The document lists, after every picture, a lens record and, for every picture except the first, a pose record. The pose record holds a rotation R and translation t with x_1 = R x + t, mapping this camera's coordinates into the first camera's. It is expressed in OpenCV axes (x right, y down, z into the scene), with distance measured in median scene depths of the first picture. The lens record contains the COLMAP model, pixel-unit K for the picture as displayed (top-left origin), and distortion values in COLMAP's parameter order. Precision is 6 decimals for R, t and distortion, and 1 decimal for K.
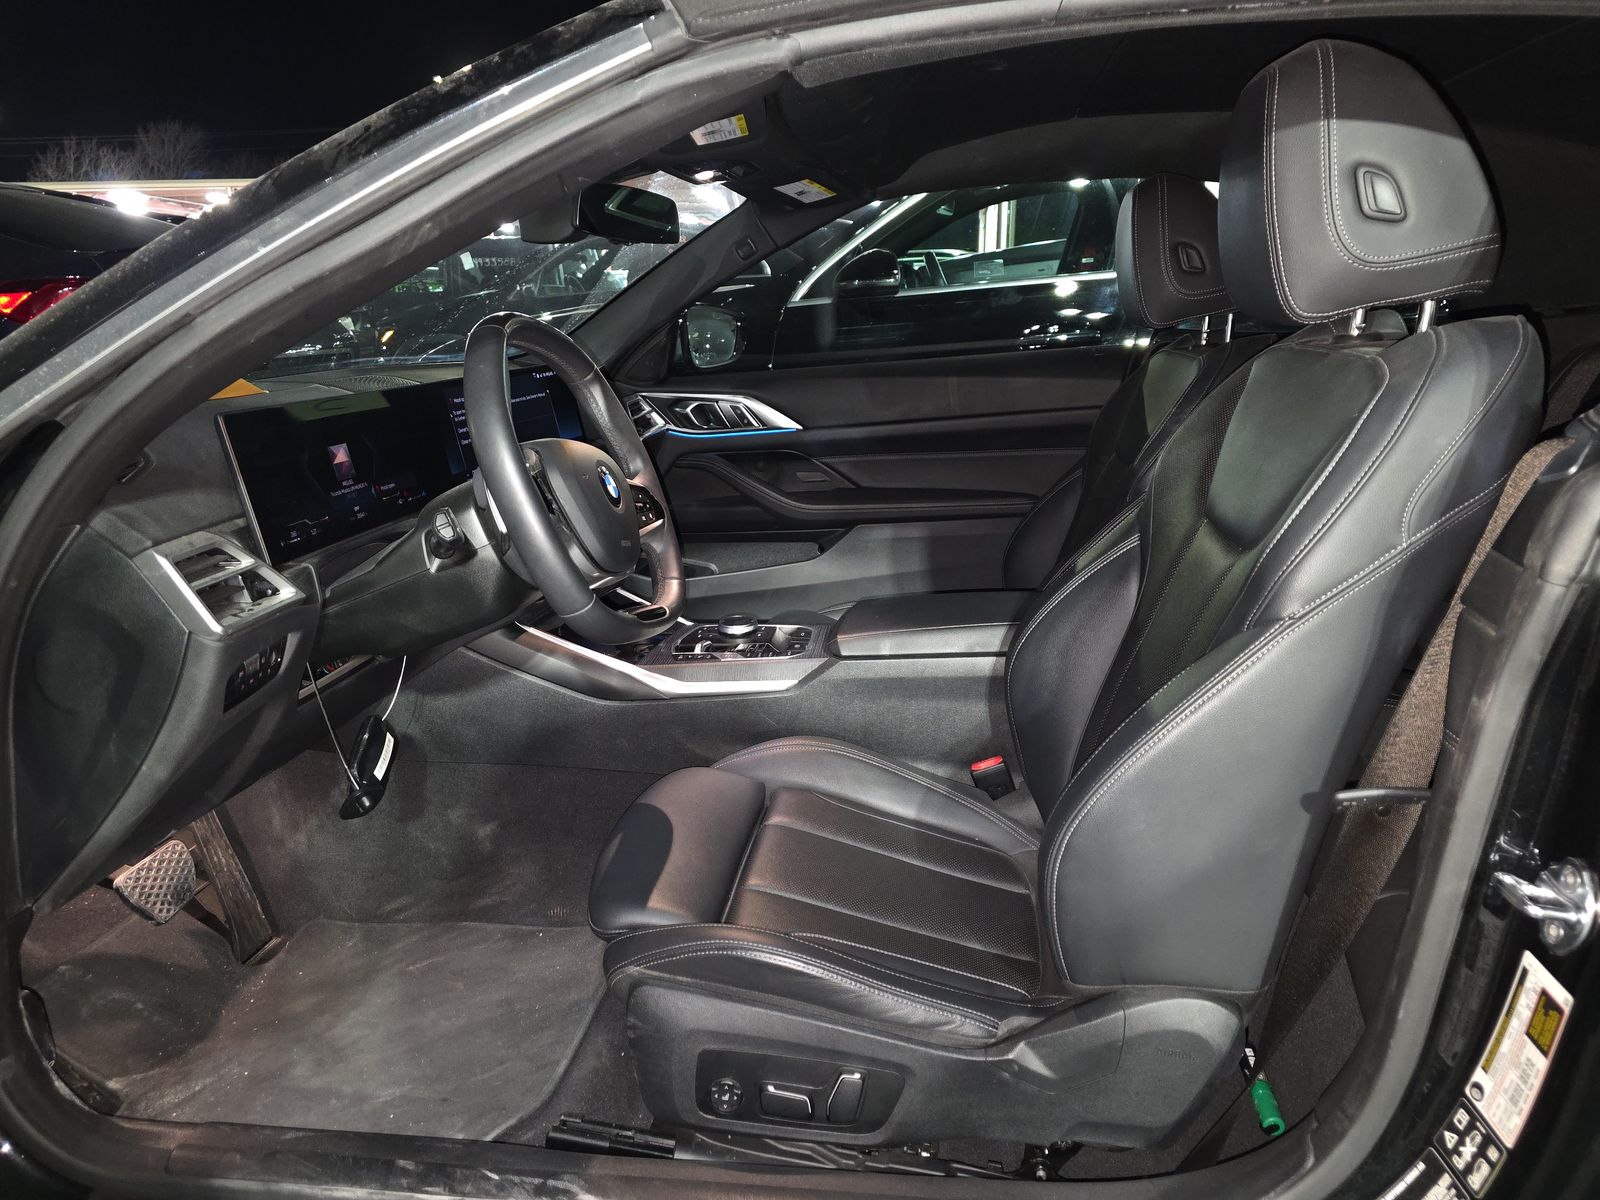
lens RADIAL K [[1068.1, 0, 804.3], [0, 1068.1, 610.0], [0, 0, 1]] dist [0.009041, 0.002889]
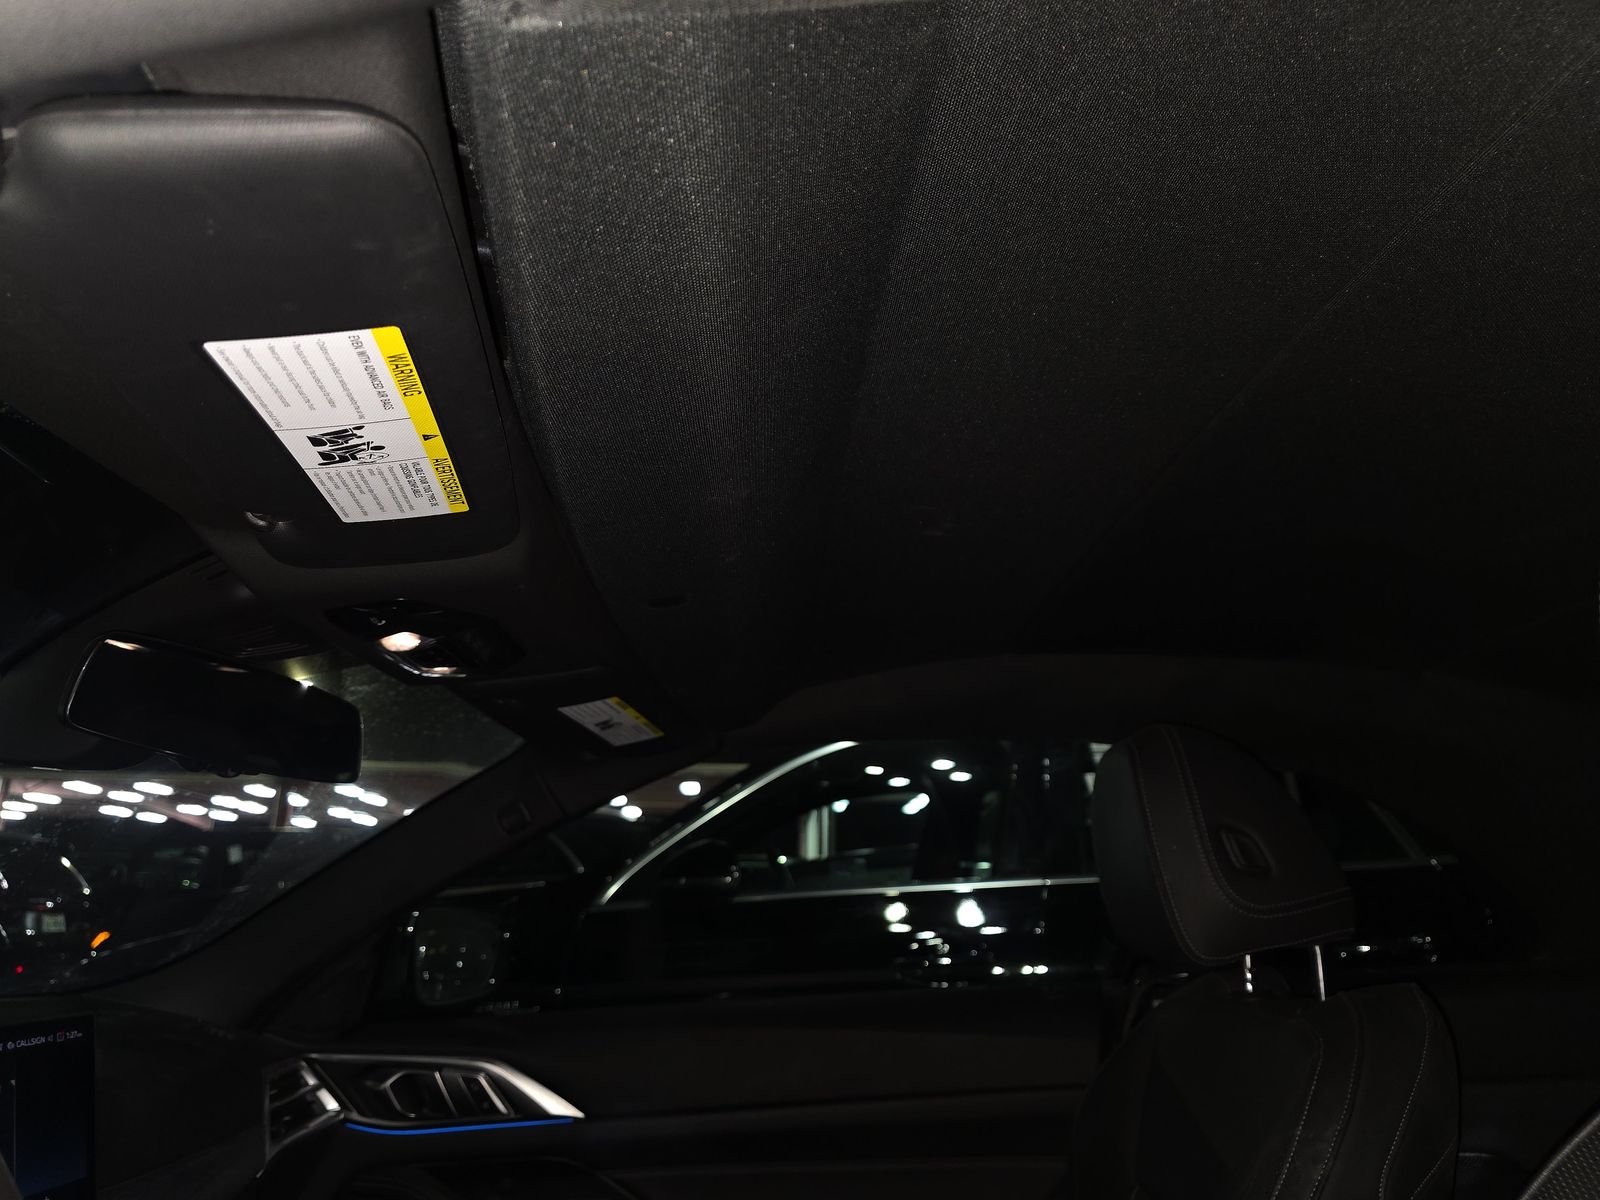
lens RADIAL K [[1068.1, 0, 804.0], [0, 1068.1, 609.2], [0, 0, 1]] dist [0.009041, 0.002889]
pose [[0.986168, 0.063911, 0.152931, 0.008858], [0.026185, 0.851010, -0.524496, -0.096879], [-0.163667, 0.521246, 0.837565, 0.346561]]
